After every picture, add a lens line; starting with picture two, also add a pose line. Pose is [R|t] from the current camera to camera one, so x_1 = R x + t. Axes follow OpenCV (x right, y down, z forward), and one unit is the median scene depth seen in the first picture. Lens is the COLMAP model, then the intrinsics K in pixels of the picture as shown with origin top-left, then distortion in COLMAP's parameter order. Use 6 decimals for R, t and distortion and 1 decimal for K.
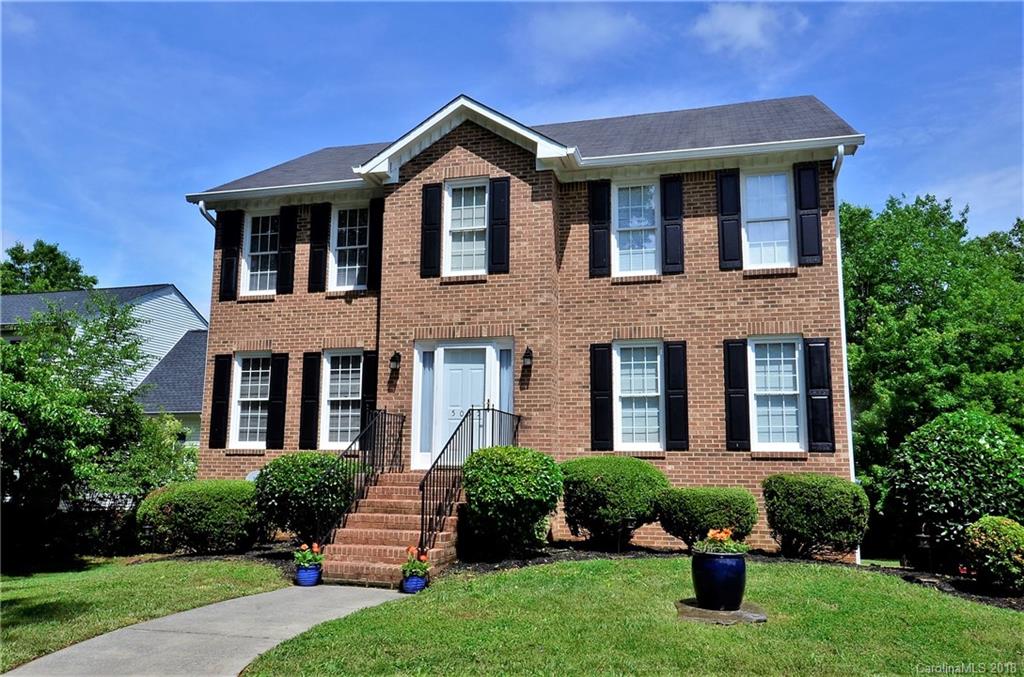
lens RADIAL K [[785.6, 0, 509.3], [0, 785.6, 341.2], [0, 0, 1]] dist [0.032202, 0.003993]
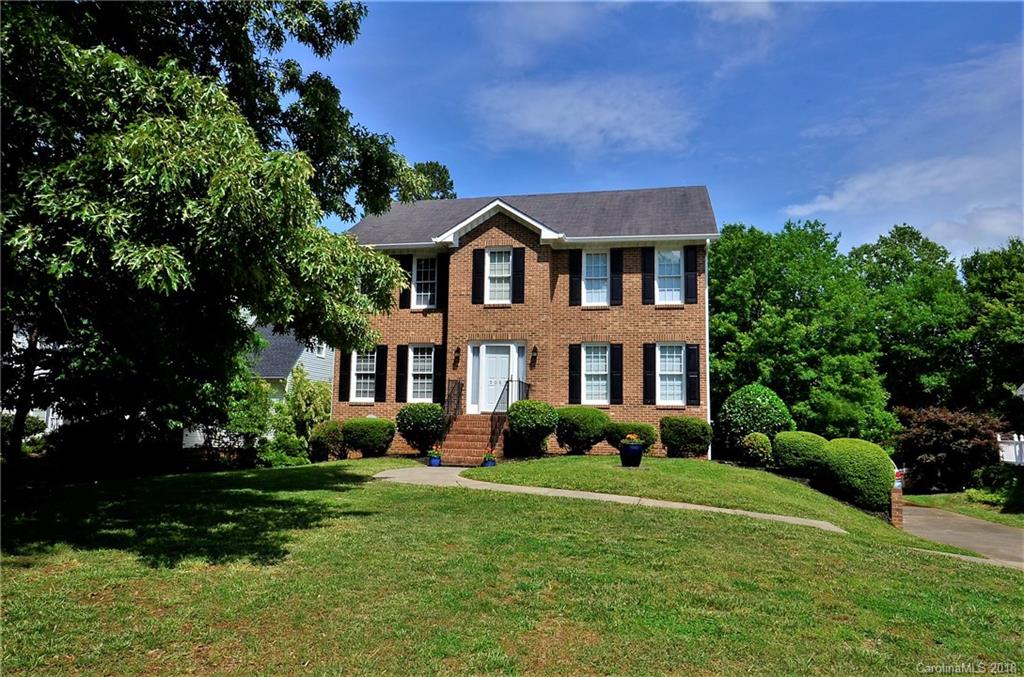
lens RADIAL K [[731.5, 0, 510.2], [0, 731.5, 342.6], [0, 0, 1]] dist [0.086681, 0.003622]
pose [[0.998641, 0.012142, 0.050686, -0.111872], [-0.014325, 0.998975, 0.042930, -0.067834], [-0.050113, -0.043598, 0.997792, -0.628776]]
